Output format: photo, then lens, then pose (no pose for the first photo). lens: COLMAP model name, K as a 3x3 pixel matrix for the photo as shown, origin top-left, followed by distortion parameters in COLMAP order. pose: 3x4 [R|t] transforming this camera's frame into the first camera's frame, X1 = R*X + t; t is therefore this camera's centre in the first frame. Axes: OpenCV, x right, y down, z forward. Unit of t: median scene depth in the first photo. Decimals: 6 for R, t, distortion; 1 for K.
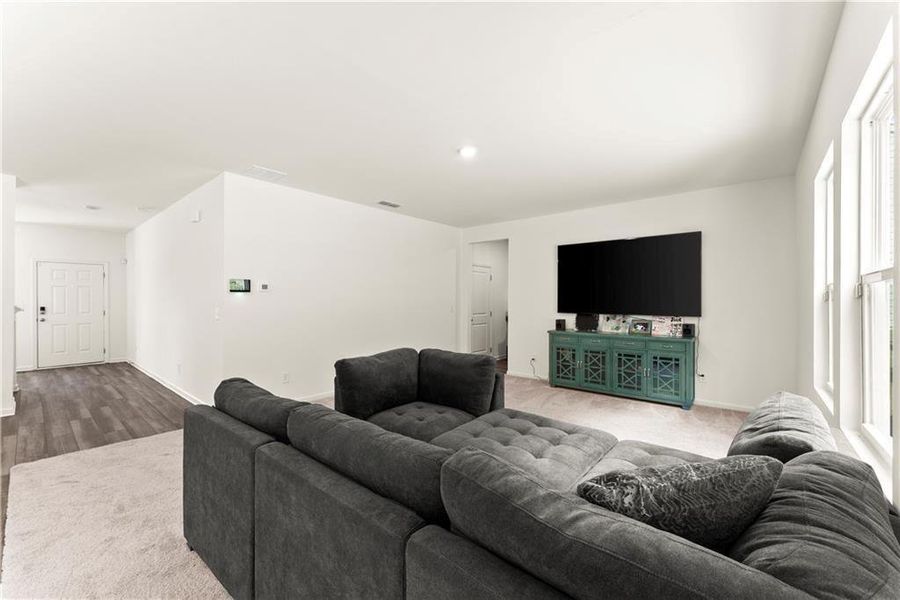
lens RADIAL K [[359.8, 0, 452.3], [0, 359.8, 297.8], [0, 0, 1]] dist [0.002343, 0.000381]
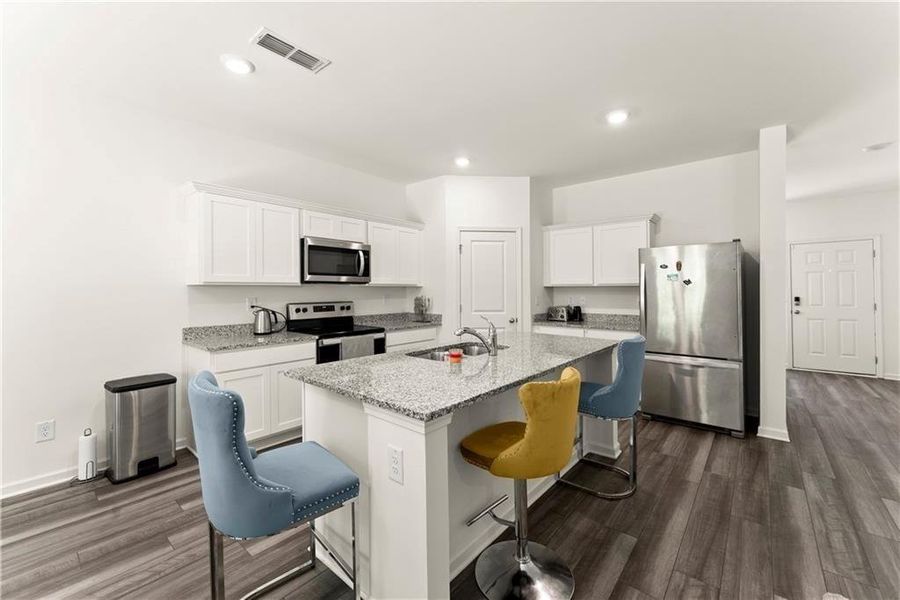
lens RADIAL K [[365.1, 0, 454.0], [0, 365.1, 286.0], [0, 0, 1]] dist [0.000675, 0.000000]
pose [[0.003947, -0.009902, -0.999943, -0.266678], [0.016093, 0.999822, -0.009838, -0.005885], [0.999863, -0.016053, 0.004106, 0.179642]]
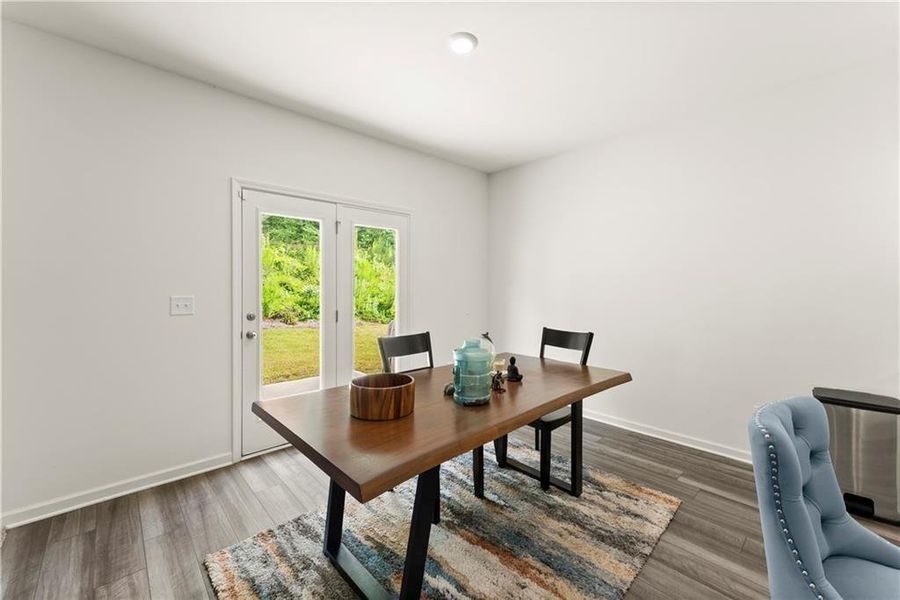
lens RADIAL K [[365.1, 0, 454.0], [0, 365.1, 286.0], [0, 0, 1]] dist [0.000675, 0.000000]
pose [[-0.993580, -0.005066, 0.113020, -0.346460], [-0.006856, 0.999857, -0.015459, -0.005904], [-0.112926, -0.016135, -0.993472, 0.211822]]
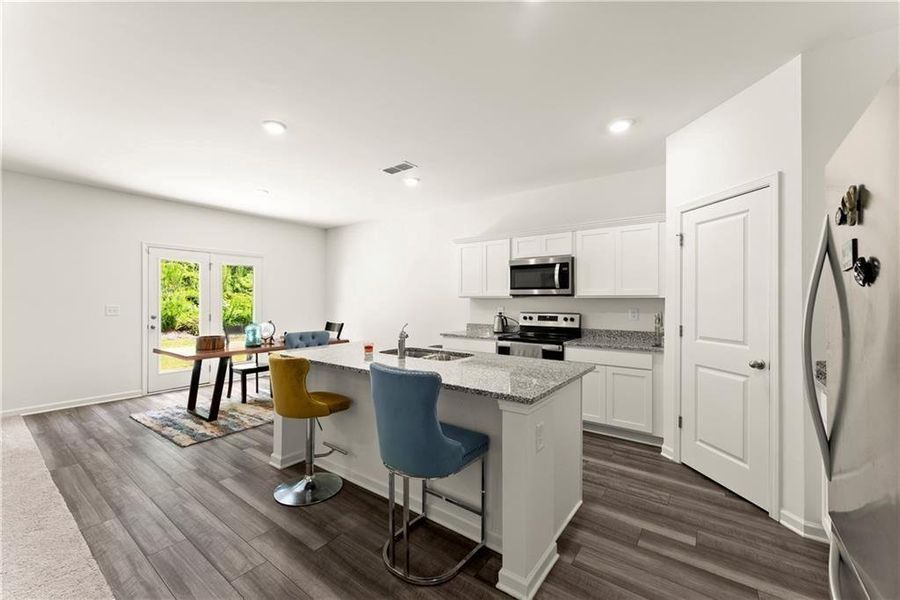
lens RADIAL K [[359.8, 0, 452.3], [0, 359.8, 297.8], [0, 0, 1]] dist [0.002343, 0.000381]
pose [[-0.997995, -0.003938, -0.063168, -0.645365], [-0.002547, 0.999753, -0.022088, -0.000761], [0.063240, -0.021883, -0.997758, 0.616615]]
